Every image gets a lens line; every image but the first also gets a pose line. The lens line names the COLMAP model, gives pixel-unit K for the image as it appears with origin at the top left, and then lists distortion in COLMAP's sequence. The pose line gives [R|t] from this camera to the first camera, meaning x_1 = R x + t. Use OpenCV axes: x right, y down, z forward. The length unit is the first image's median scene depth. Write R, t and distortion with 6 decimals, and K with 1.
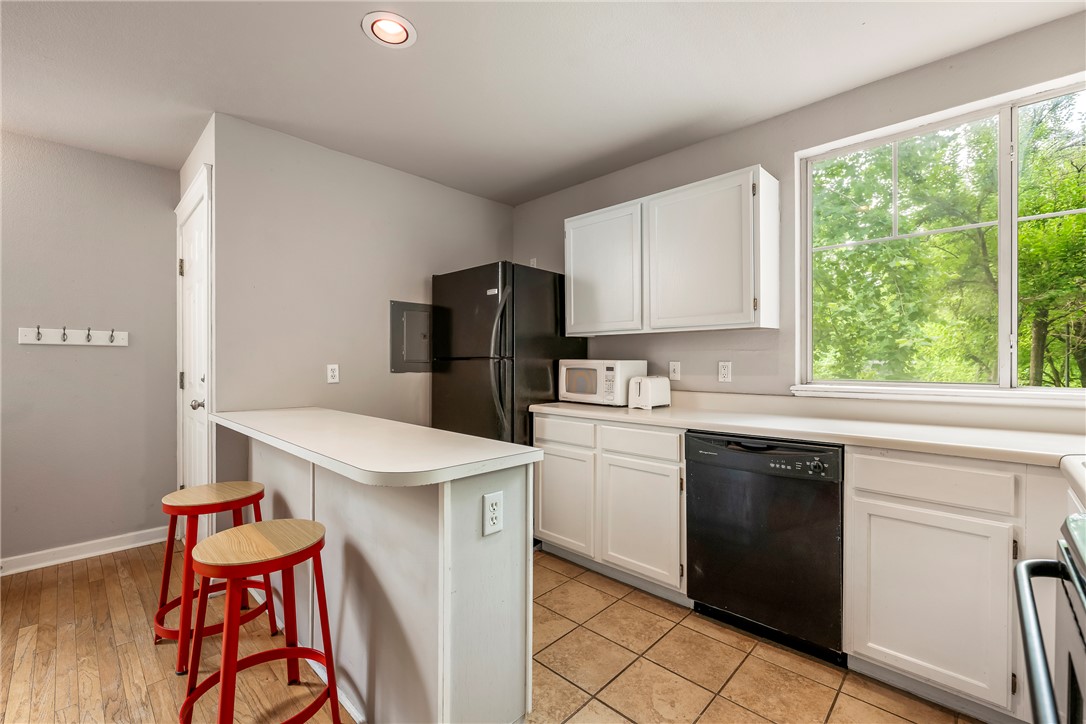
lens RADIAL K [[459.9, 0, 543.6], [0, 459.9, 361.8], [0, 0, 1]] dist [-0.000369, 0.000085]
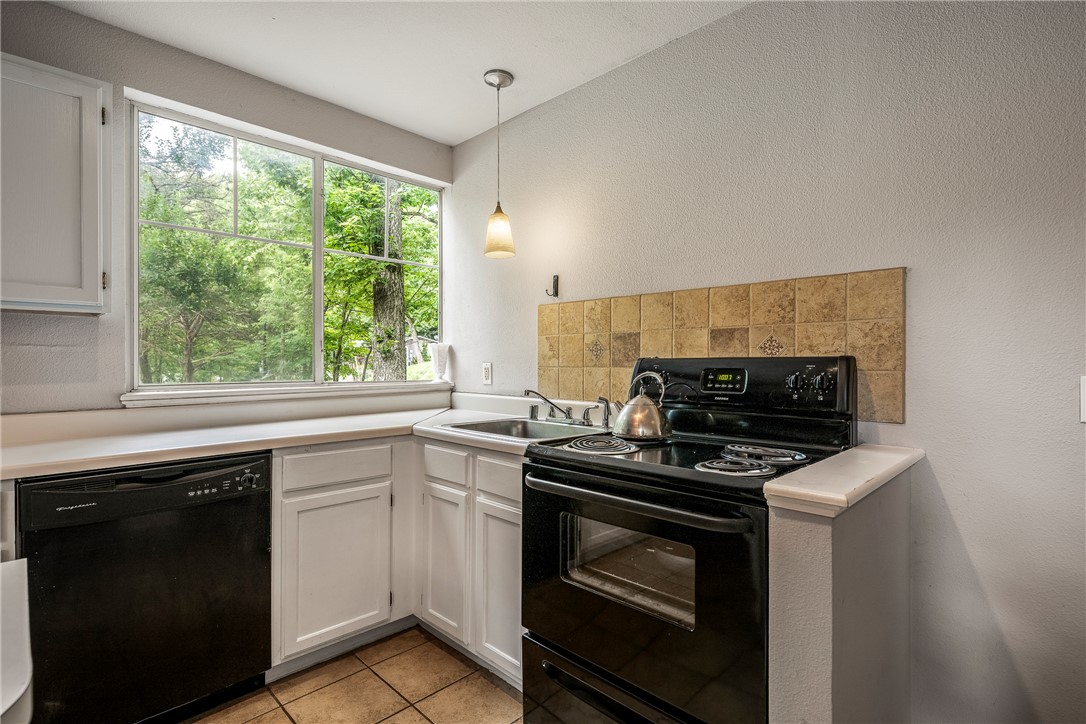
lens RADIAL K [[523.5, 0, 543.6], [0, 523.5, 362.9], [0, 0, 1]] dist [0.002287, 0.000694]
pose [[0.018706, 0.001450, 0.999824, -0.424647], [0.000989, 0.999998, -0.001468, 0.002405], [-0.999825, 0.001017, 0.018705, 0.414231]]
